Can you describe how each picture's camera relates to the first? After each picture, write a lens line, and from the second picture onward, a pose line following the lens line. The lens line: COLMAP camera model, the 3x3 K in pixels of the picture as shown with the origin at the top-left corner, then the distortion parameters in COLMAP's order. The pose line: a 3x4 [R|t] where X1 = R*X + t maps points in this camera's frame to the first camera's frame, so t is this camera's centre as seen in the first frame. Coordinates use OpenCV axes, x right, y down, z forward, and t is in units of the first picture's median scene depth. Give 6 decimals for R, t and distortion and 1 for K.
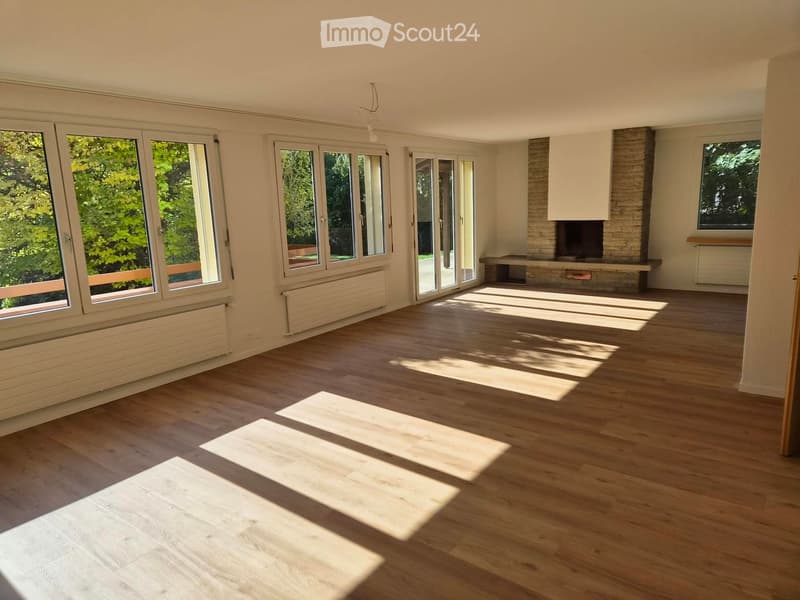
lens RADIAL K [[532.1, 0, 400.8], [0, 532.1, 300.5], [0, 0, 1]] dist [0.028979, -0.008273]
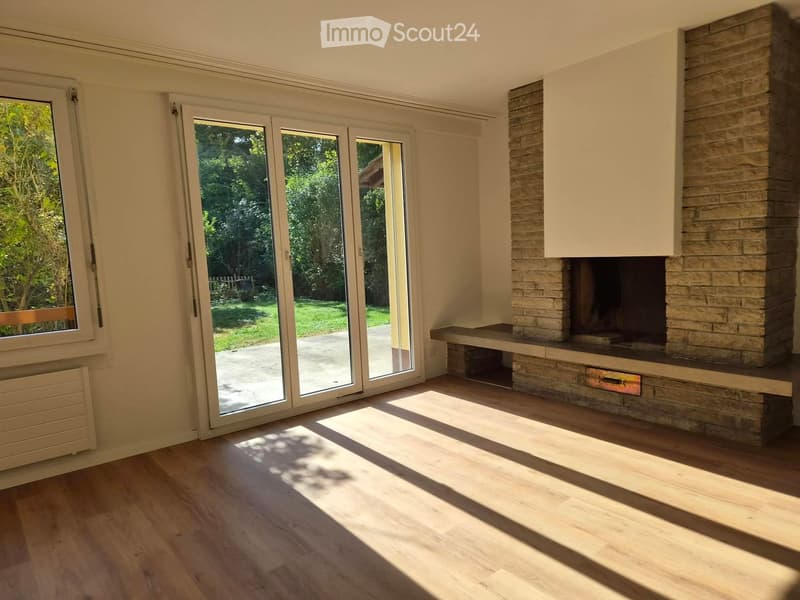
lens RADIAL K [[532.1, 0, 396.8], [0, 532.1, 301.4], [0, 0, 1]] dist [0.028979, -0.008273]
pose [[0.956592, 0.031442, -0.289728, 0.292910], [-0.056693, 0.995247, -0.079177, -0.069416], [0.285862, 0.092165, 0.953828, 0.534166]]
